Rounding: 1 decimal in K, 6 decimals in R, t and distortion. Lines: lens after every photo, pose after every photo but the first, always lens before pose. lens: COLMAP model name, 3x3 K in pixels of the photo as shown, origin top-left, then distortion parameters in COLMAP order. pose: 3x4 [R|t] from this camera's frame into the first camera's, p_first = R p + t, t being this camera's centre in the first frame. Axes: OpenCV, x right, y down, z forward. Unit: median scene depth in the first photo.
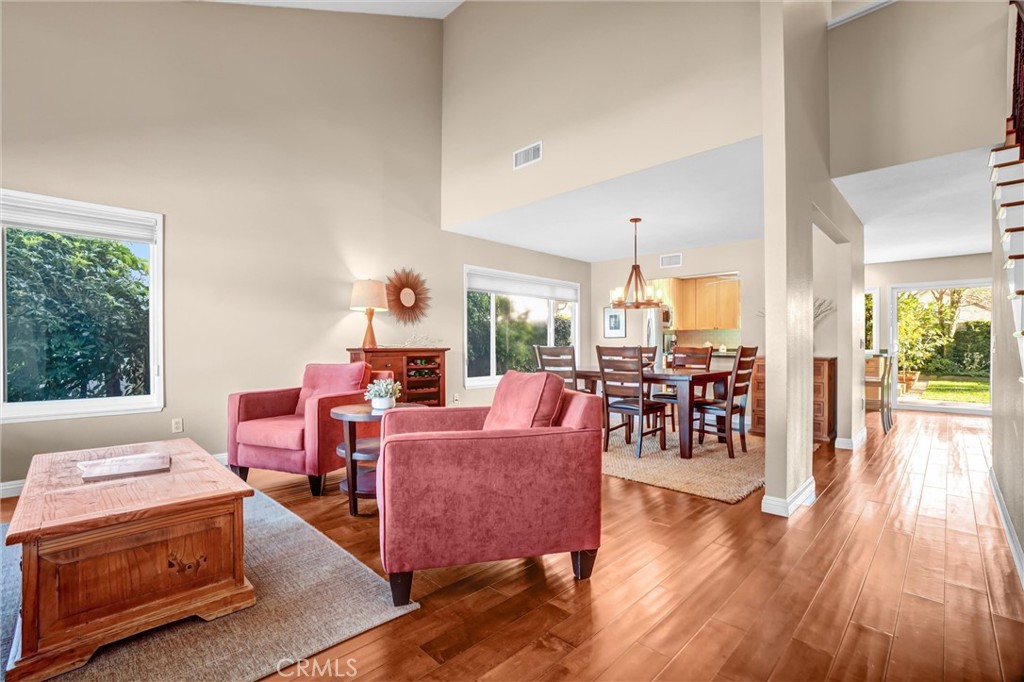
lens RADIAL K [[457.4, 0, 511.8], [0, 457.4, 344.2], [0, 0, 1]] dist [-0.016743, 0.000127]
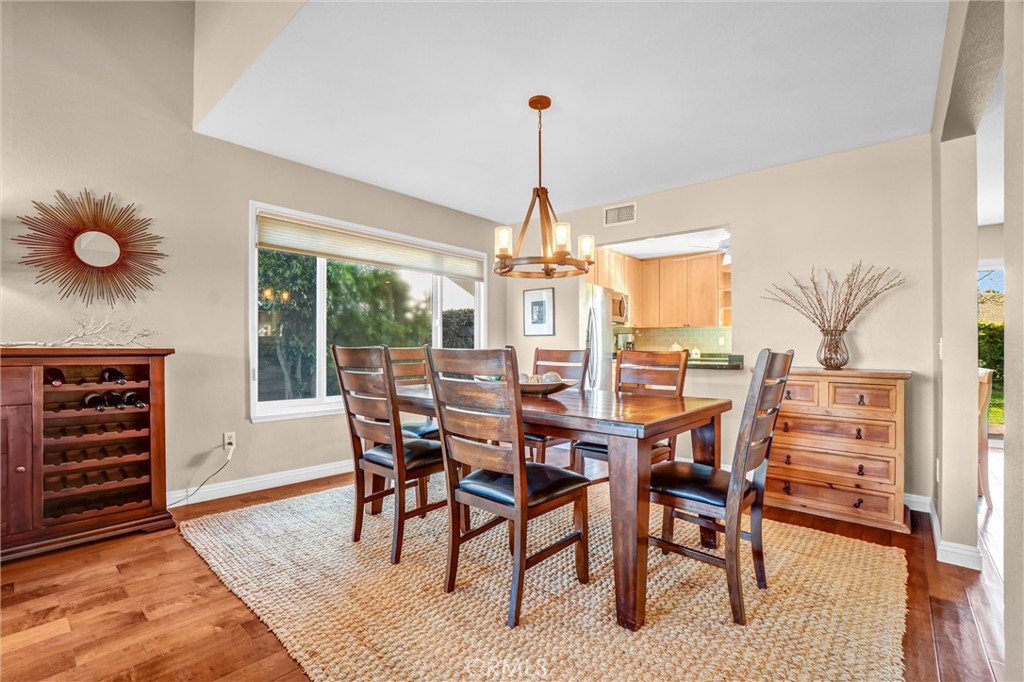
lens RADIAL K [[441.8, 0, 508.0], [0, 441.8, 335.8], [0, 0, 1]] dist [-0.018551, -0.000159]
pose [[0.998834, 0.009681, 0.047298, 0.195161], [-0.008496, 0.999646, -0.025200, 0.002656], [-0.047525, 0.024768, 0.998563, 0.471362]]
